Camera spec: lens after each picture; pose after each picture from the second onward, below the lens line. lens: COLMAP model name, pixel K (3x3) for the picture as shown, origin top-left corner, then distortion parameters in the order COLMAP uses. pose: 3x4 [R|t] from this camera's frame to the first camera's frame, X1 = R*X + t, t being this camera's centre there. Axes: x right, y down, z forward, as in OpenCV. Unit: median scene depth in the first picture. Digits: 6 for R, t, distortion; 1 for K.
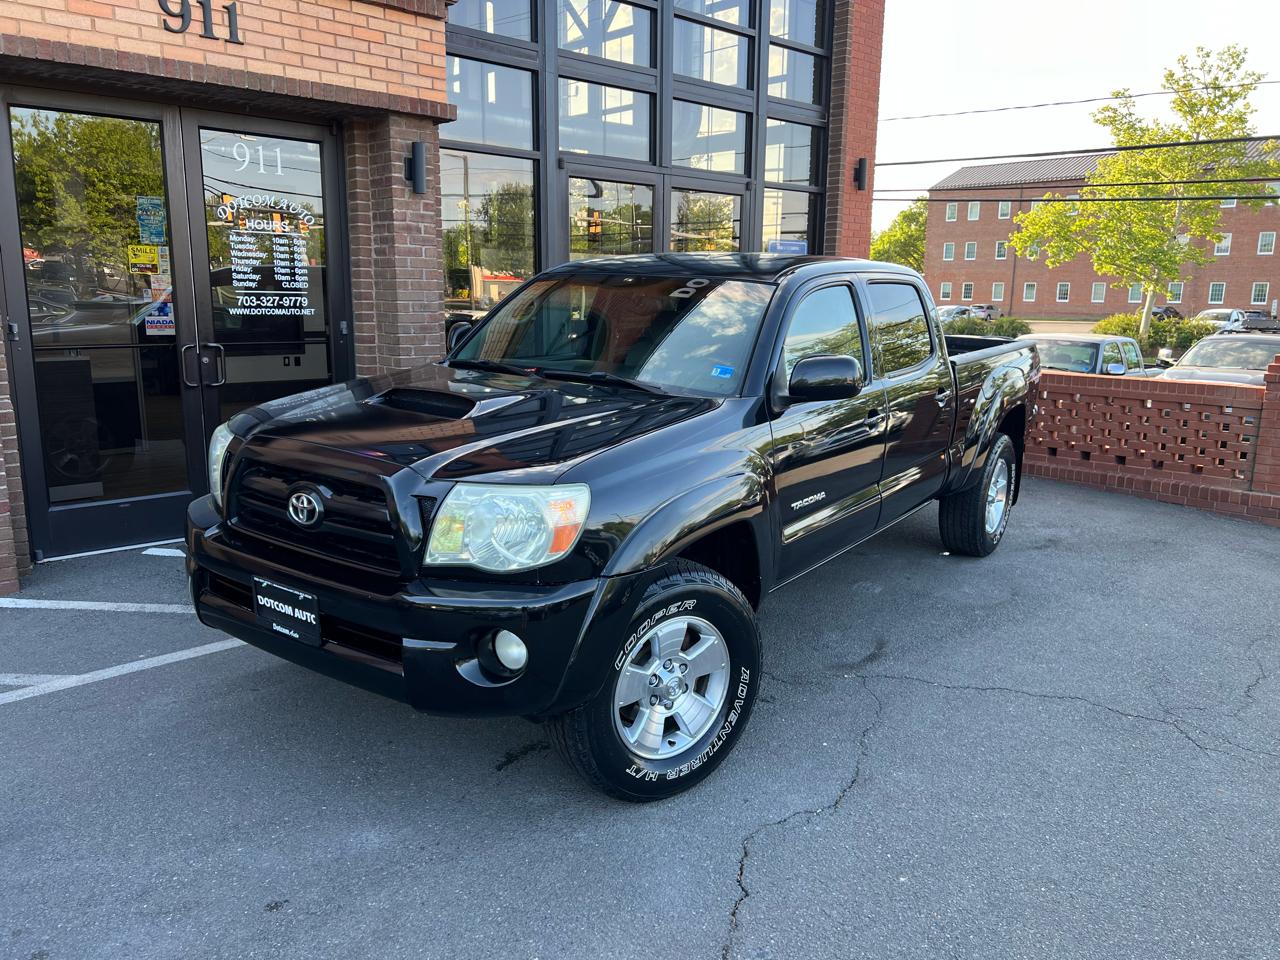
lens RADIAL K [[959.4, 0, 633.9], [0, 959.4, 478.2], [0, 0, 1]] dist [0.050180, -0.054728]
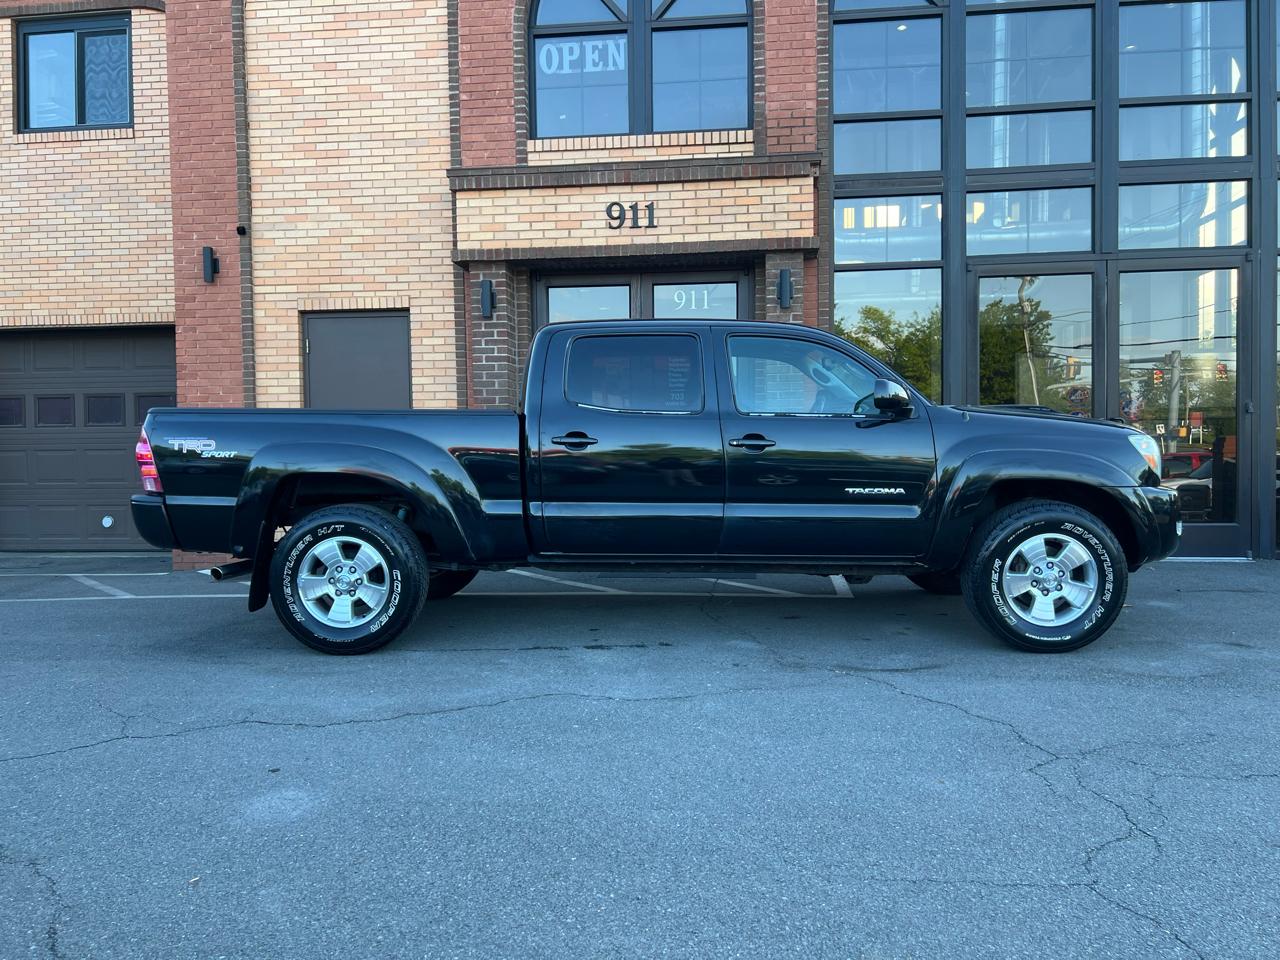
lens RADIAL K [[959.4, 0, 642.6], [0, 959.4, 480.0], [0, 0, 1]] dist [0.050180, -0.054728]
pose [[0.652009, 0.005088, -0.758194, 0.676904], [-0.128463, 0.986261, -0.103854, 0.098860], [0.747249, 0.165114, 0.643705, 0.065823]]
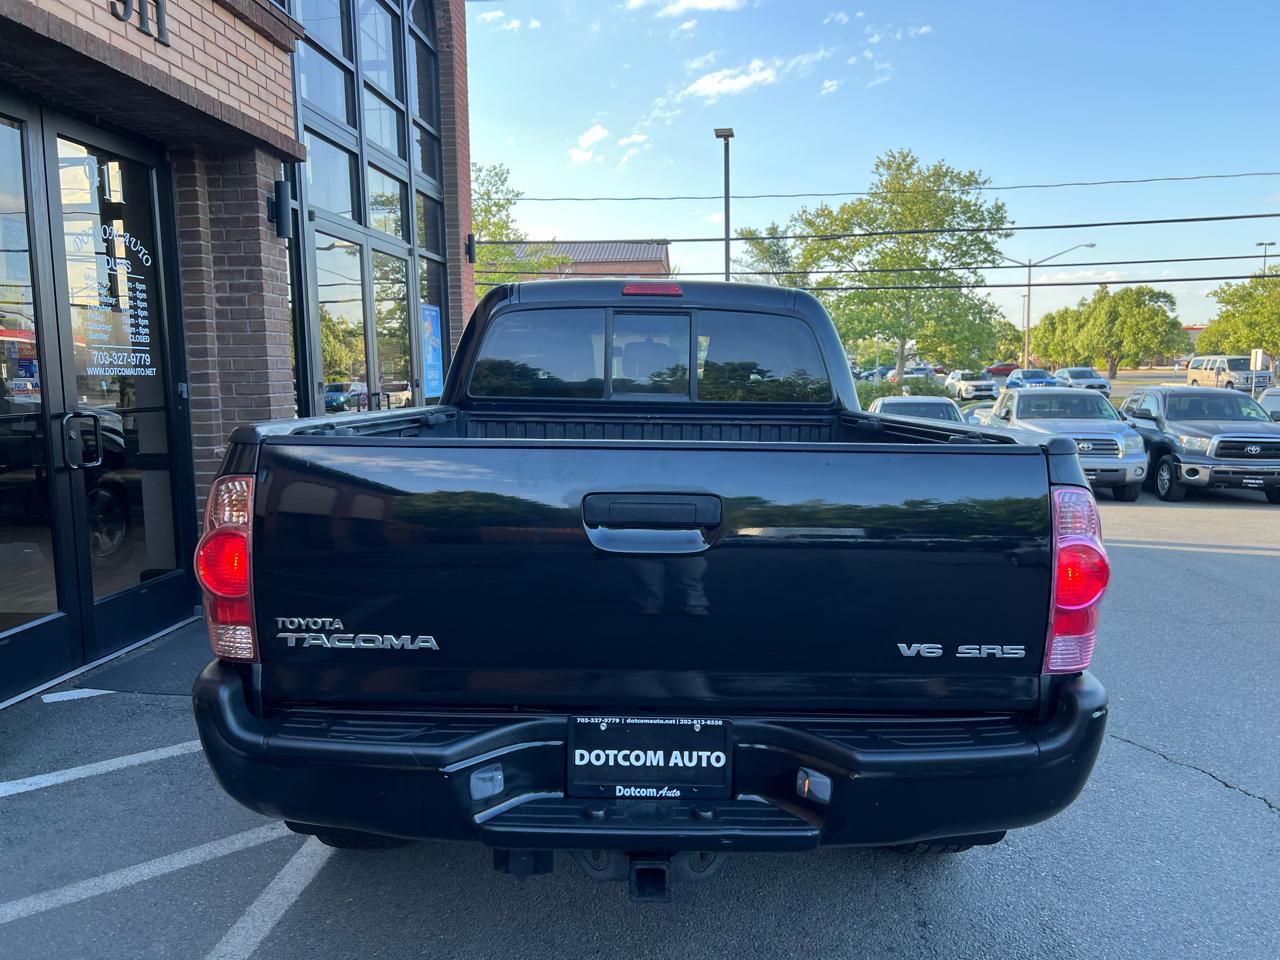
lens RADIAL K [[966.5, 0, 636.8], [0, 966.5, 483.3], [0, 0, 1]] dist [0.039345, -0.049613]
pose [[0.744799, -0.096812, 0.660228, -0.634141], [0.148078, 0.988730, -0.022064, -0.002213], [-0.650651, 0.114199, 0.750741, 0.147155]]
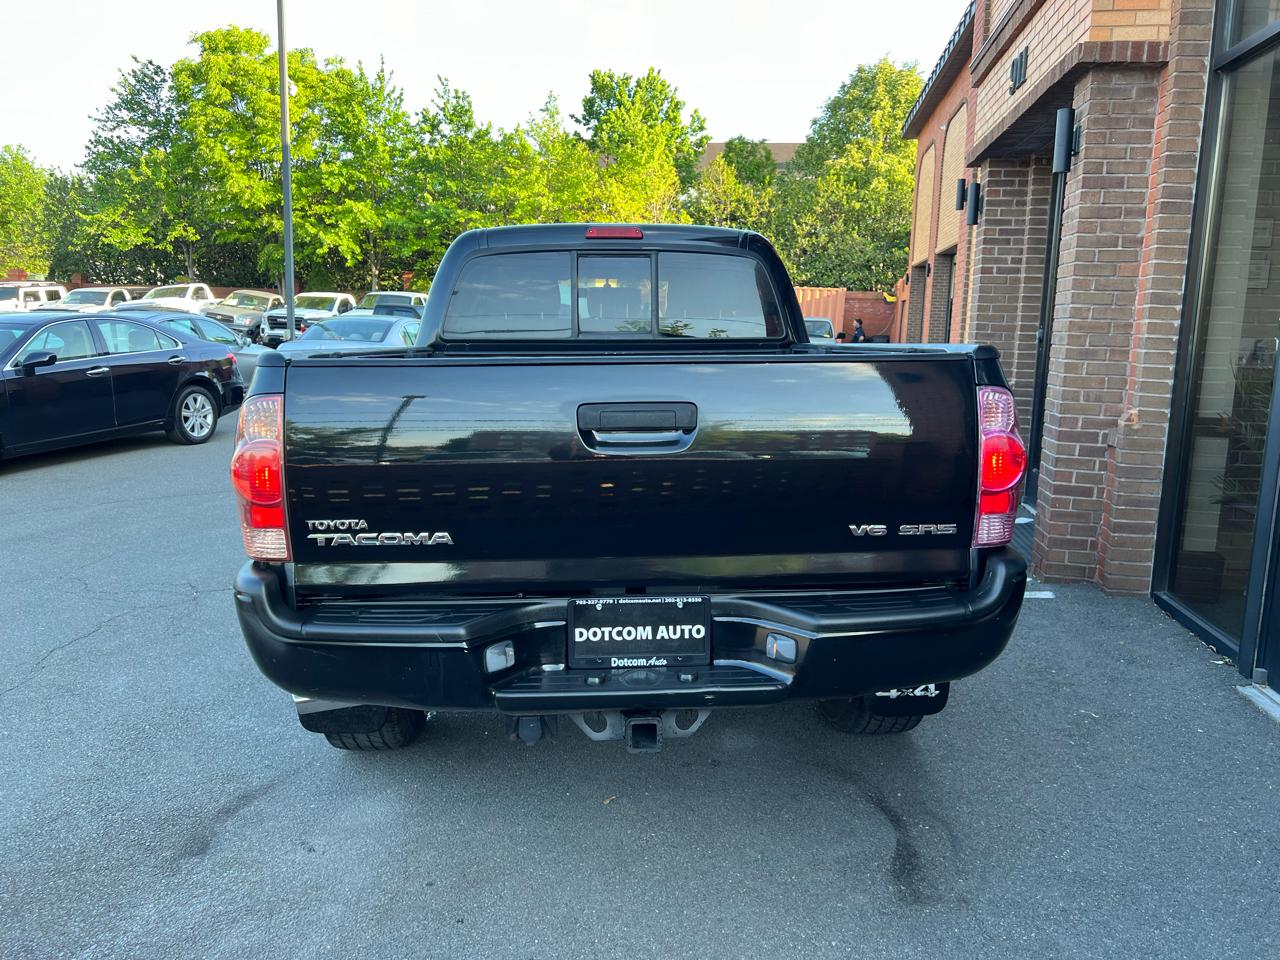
lens RADIAL K [[959.4, 0, 643.2], [0, 959.4, 465.2], [0, 0, 1]] dist [0.050180, -0.054728]
pose [[-0.782445, 0.059263, -0.619894, 0.608719], [-0.154436, 0.945895, 0.285362, -0.255985], [0.603266, 0.319014, -0.730958, 1.557212]]
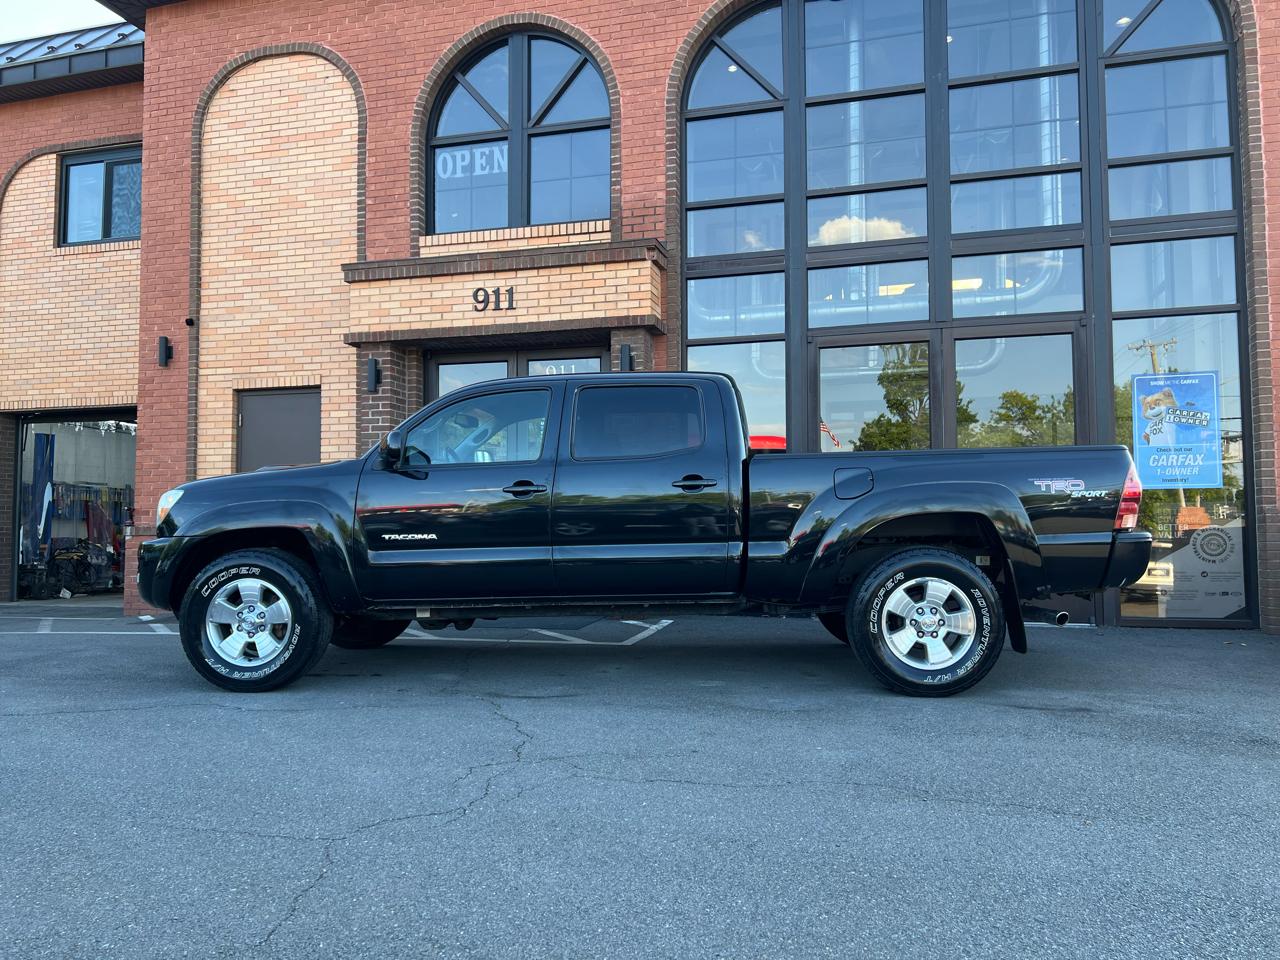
lens RADIAL K [[959.4, 0, 626.1], [0, 959.4, 485.9], [0, 0, 1]] dist [0.050180, -0.054728]
pose [[0.519717, -0.054284, -0.852612, 1.019963], [-0.158269, 0.974588, -0.158524, 0.081812], [0.839550, 0.217330, 0.497918, 0.363423]]
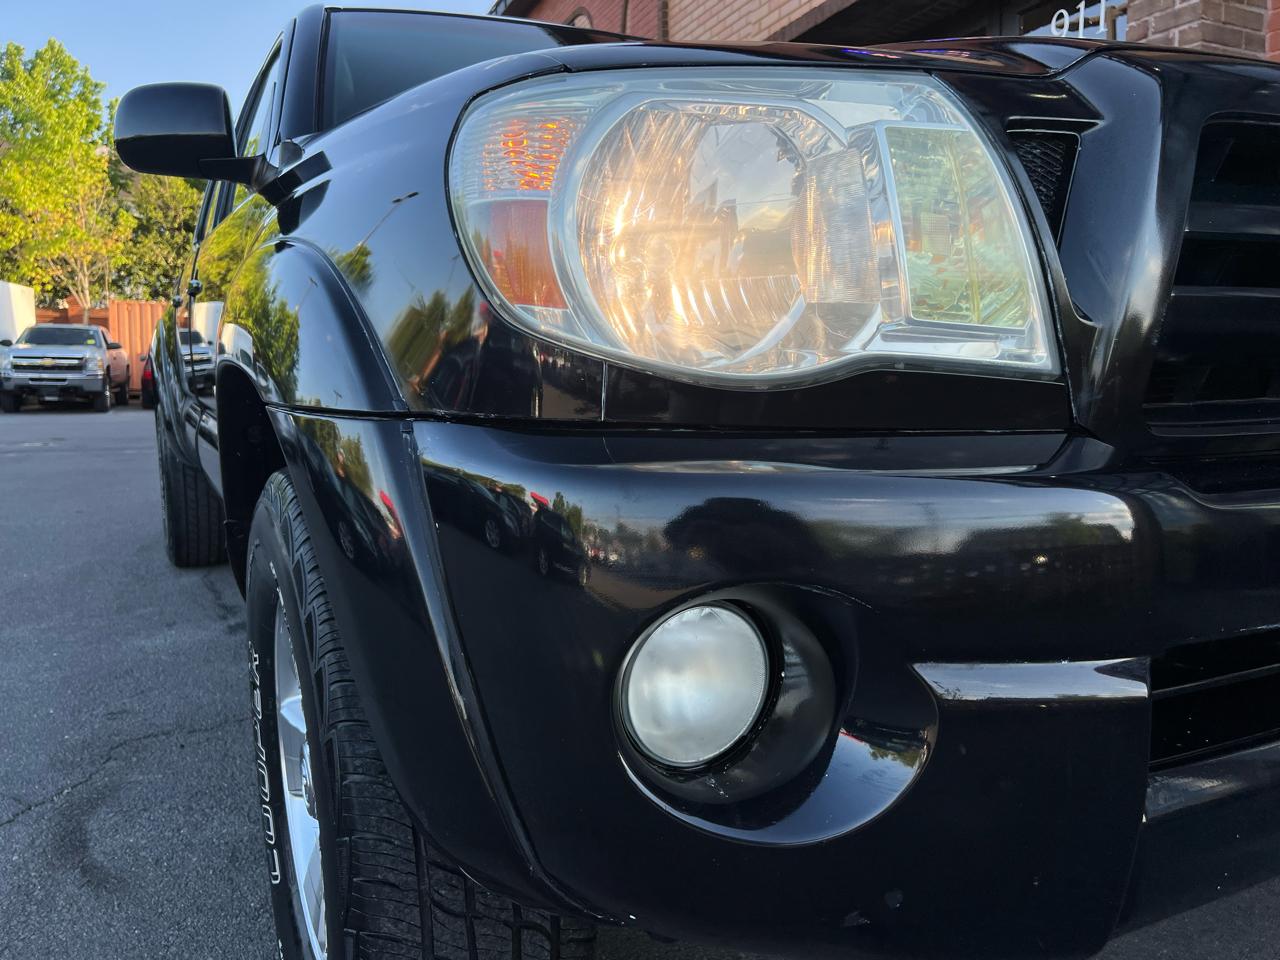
lens RADIAL K [[959.4, 0, 619.6], [0, 959.4, 466.0], [0, 0, 1]] dist [0.050180, -0.054728]
pose [[-0.351657, 0.079549, -0.932743, 0.365434], [-0.185483, 0.970708, 0.152716, -0.050174], [0.917569, 0.226712, -0.326601, 0.968441]]
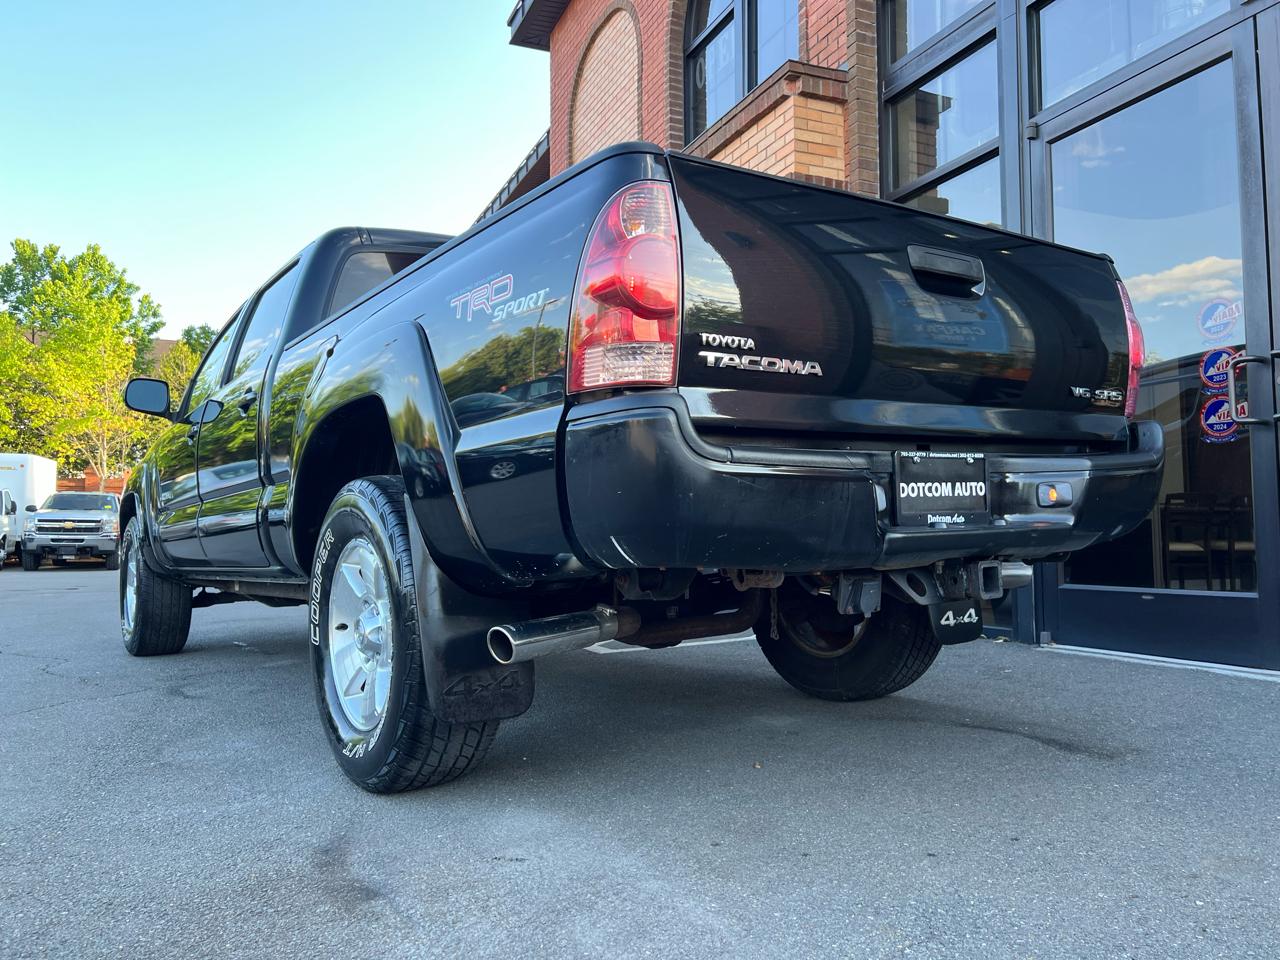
lens RADIAL K [[959.4, 0, 639.2], [0, 959.4, 473.6], [0, 0, 1]] dist [0.050180, -0.054728]
pose [[-0.332946, -0.074470, -0.940001, 0.767065], [-0.180807, 0.983421, -0.013869, -0.066168], [0.925449, 0.165341, -0.340891, 1.319563]]
